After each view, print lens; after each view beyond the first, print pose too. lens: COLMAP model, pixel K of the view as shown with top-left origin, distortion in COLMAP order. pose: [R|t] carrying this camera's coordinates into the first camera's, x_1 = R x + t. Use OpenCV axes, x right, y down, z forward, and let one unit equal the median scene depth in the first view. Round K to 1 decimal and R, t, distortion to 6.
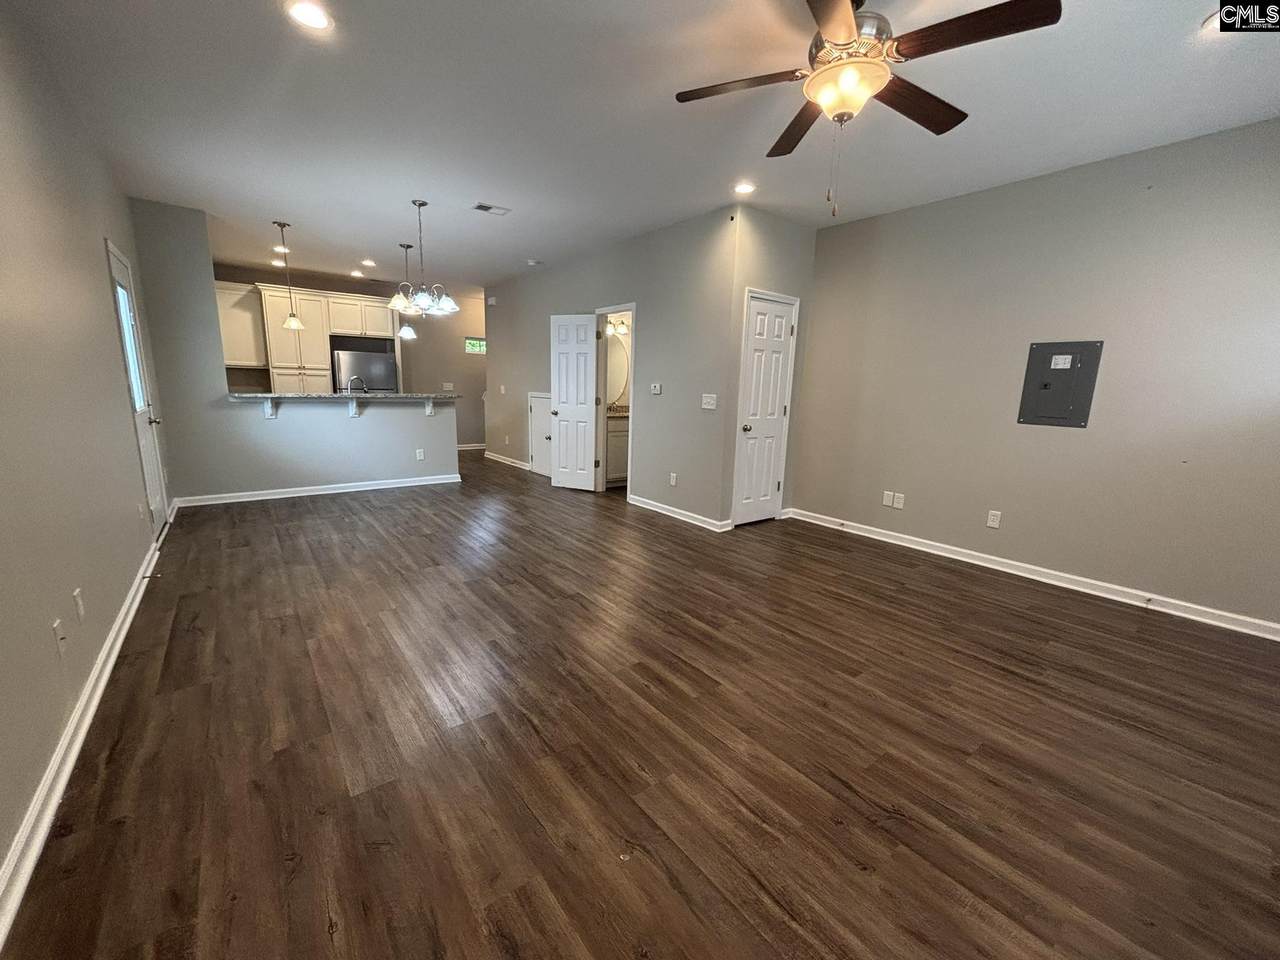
lens RADIAL K [[513.3, 0, 638.4], [0, 513.3, 486.3], [0, 0, 1]] dist [0.001277, 0.000775]
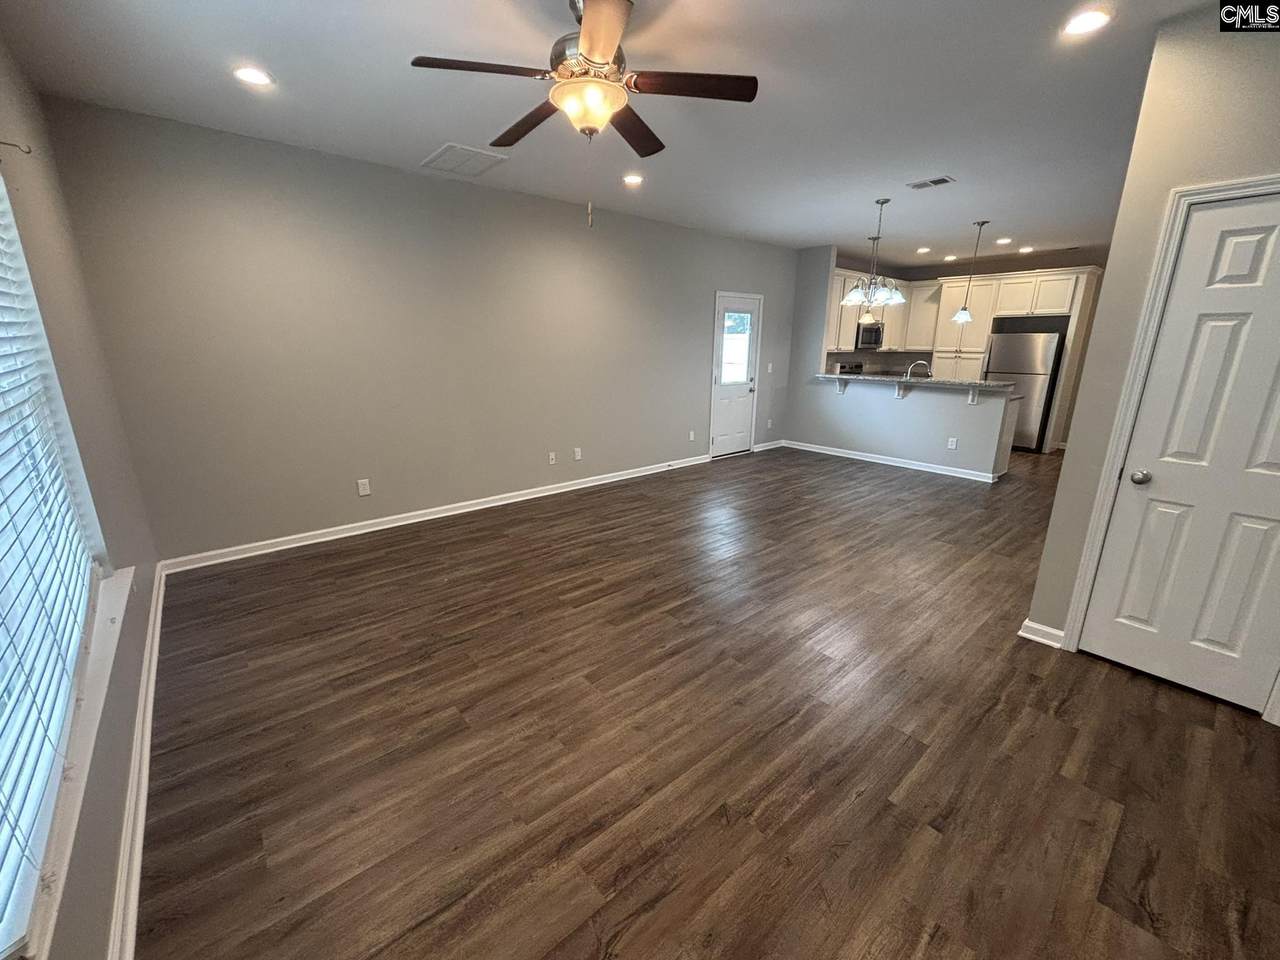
lens RADIAL K [[513.3, 0, 637.6], [0, 513.3, 476.1], [0, 0, 1]] dist [0.001277, 0.000775]
pose [[0.048626, 0.226462, -0.972805, 1.144127], [-0.201548, 0.956148, 0.212510, -0.208379], [0.978271, 0.185733, 0.092137, 0.815331]]
